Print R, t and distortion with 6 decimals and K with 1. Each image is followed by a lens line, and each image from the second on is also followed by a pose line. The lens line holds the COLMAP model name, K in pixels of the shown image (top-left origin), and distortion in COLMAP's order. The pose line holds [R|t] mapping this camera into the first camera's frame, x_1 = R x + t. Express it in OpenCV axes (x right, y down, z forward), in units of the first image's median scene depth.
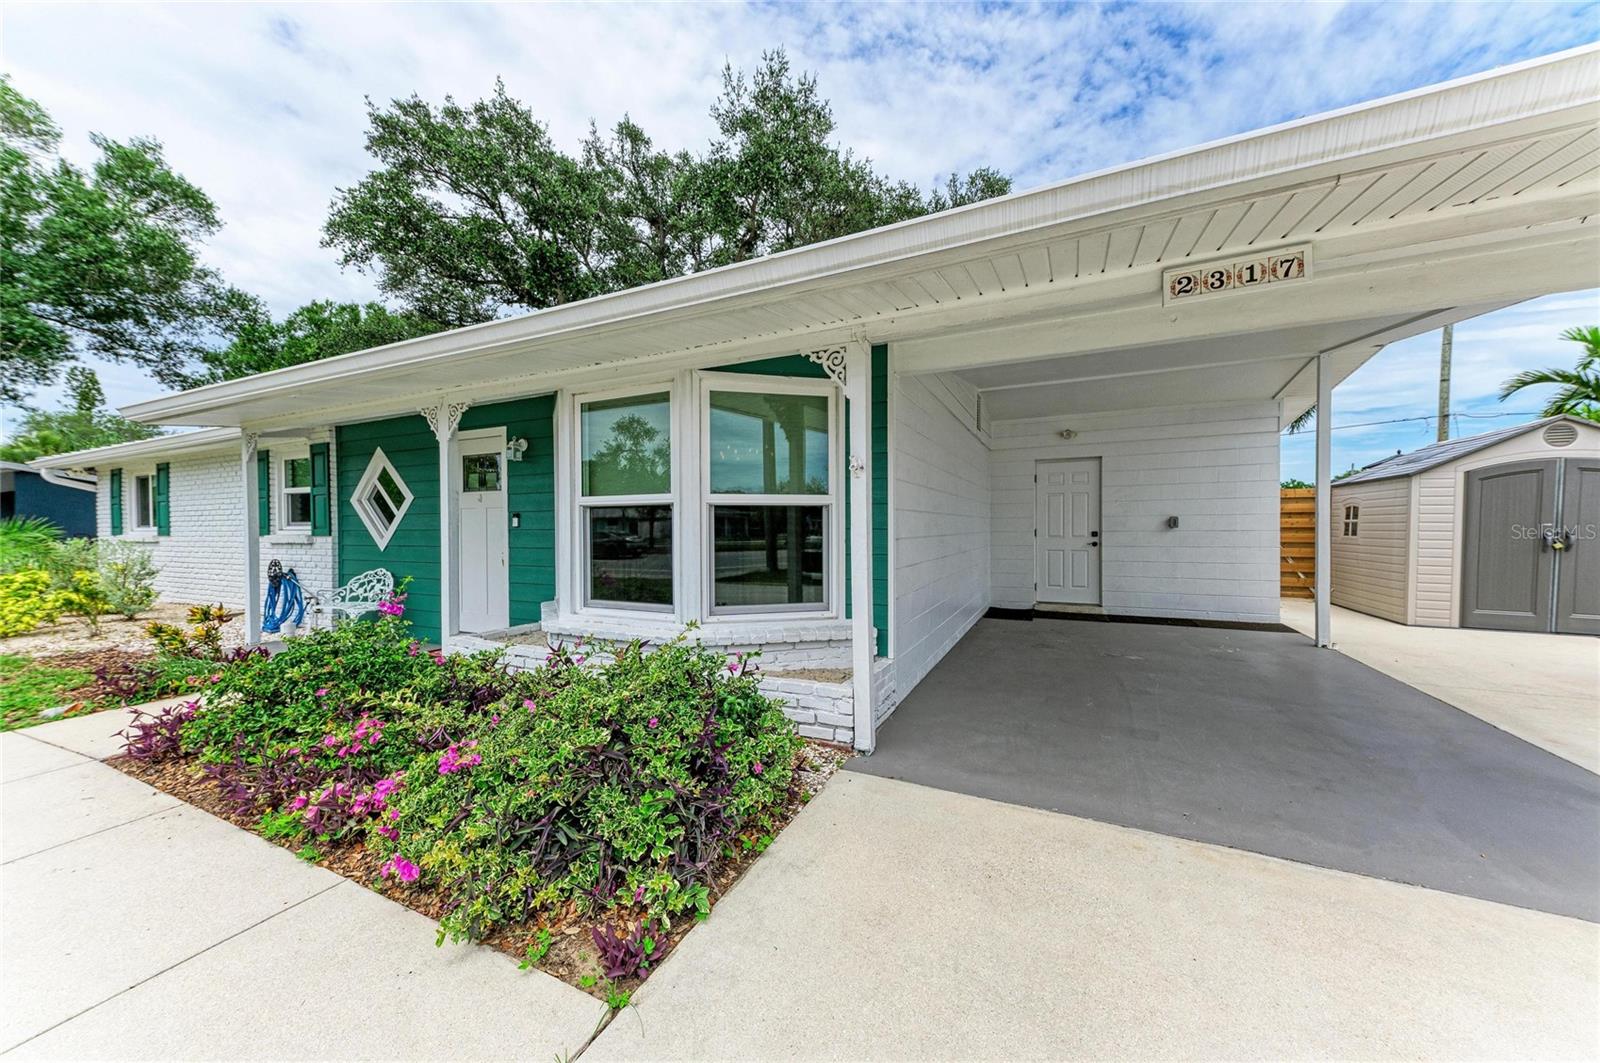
lens RADIAL K [[566.6, 0, 793.3], [0, 566.6, 536.0], [0, 0, 1]] dist [0.015376, -0.002378]
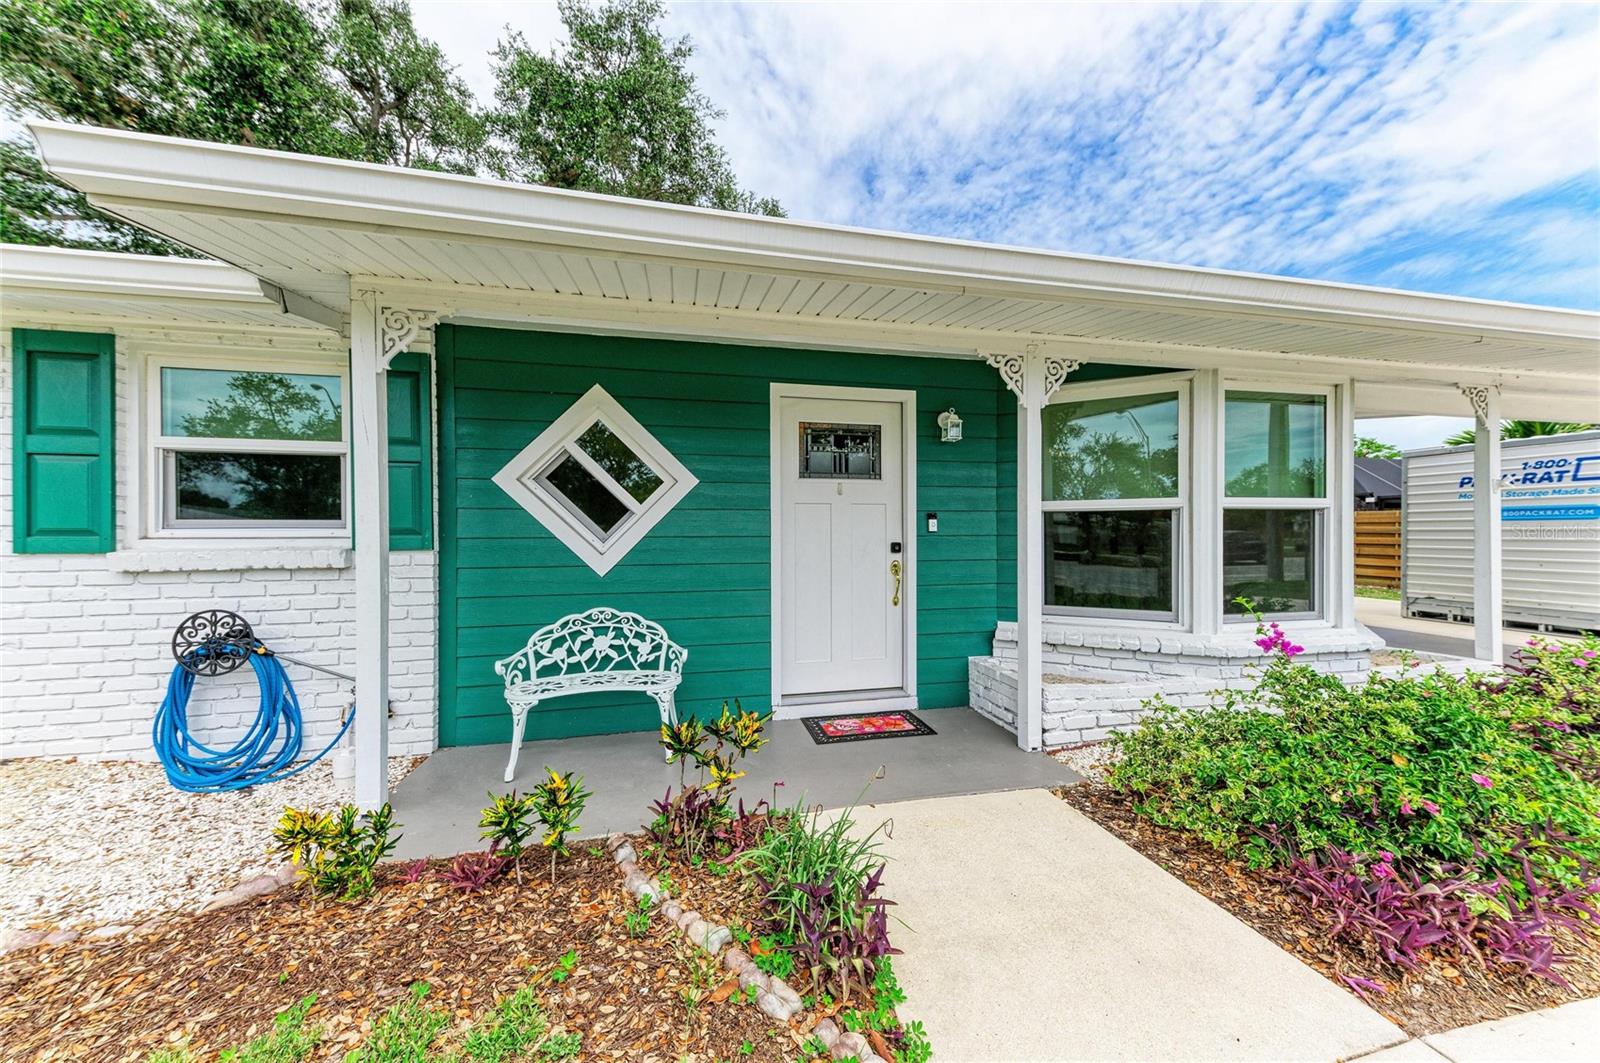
lens RADIAL K [[566.6, 0, 811.9], [0, 566.6, 532.4], [0, 0, 1]] dist [0.015376, -0.002378]
pose [[0.781846, 0.001195, 0.623470, -0.843546], [0.007815, 0.999901, -0.011716, -0.006130], [-0.623422, 0.014033, 0.781759, 0.422642]]
